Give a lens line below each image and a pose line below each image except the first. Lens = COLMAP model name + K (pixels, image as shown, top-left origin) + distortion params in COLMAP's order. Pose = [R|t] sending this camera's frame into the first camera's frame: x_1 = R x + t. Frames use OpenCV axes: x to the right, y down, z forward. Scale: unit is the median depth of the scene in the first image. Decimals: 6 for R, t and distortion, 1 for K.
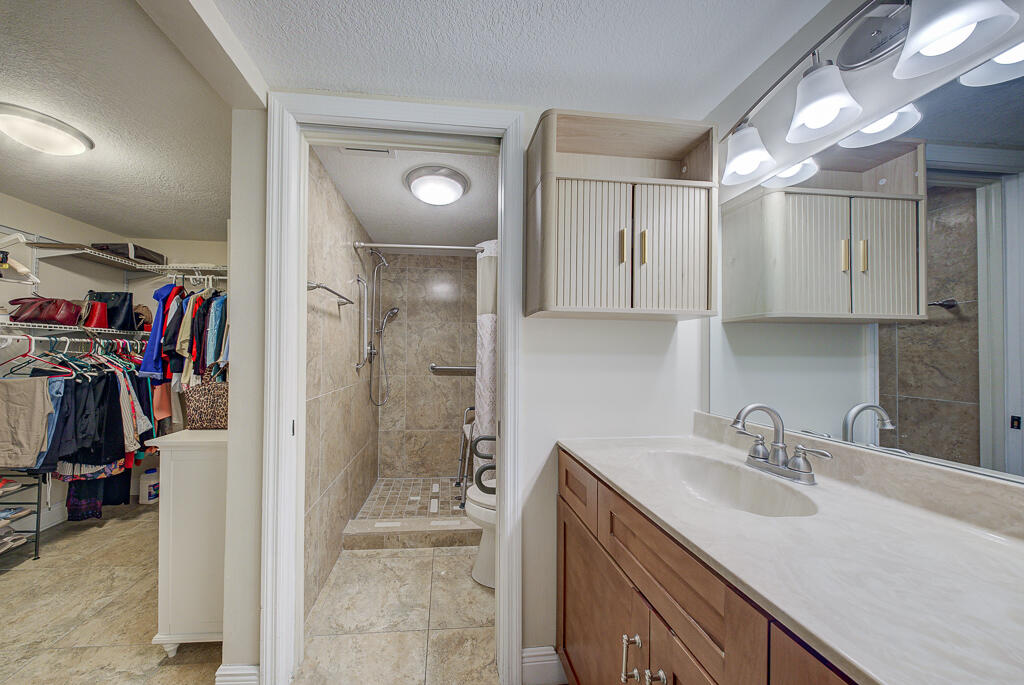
lens RADIAL K [[306.3, 0, 476.3], [0, 306.3, 354.6], [0, 0, 1]] dist [-0.001178, -0.000334]
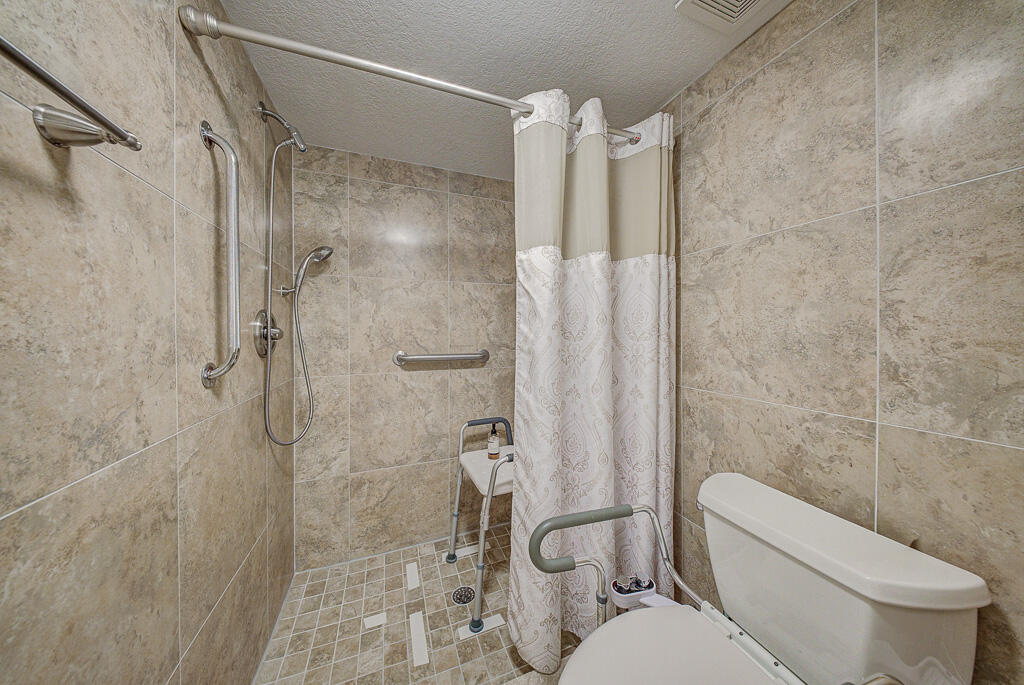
lens RADIAL K [[306.3, 0, 509.7], [0, 306.3, 331.9], [0, 0, 1]] dist [-0.001178, -0.000334]
pose [[0.962587, -0.017485, 0.270409, -0.147385], [0.018332, 0.999832, -0.000609, -0.003299], [-0.270353, 0.005544, 0.962745, 0.580953]]
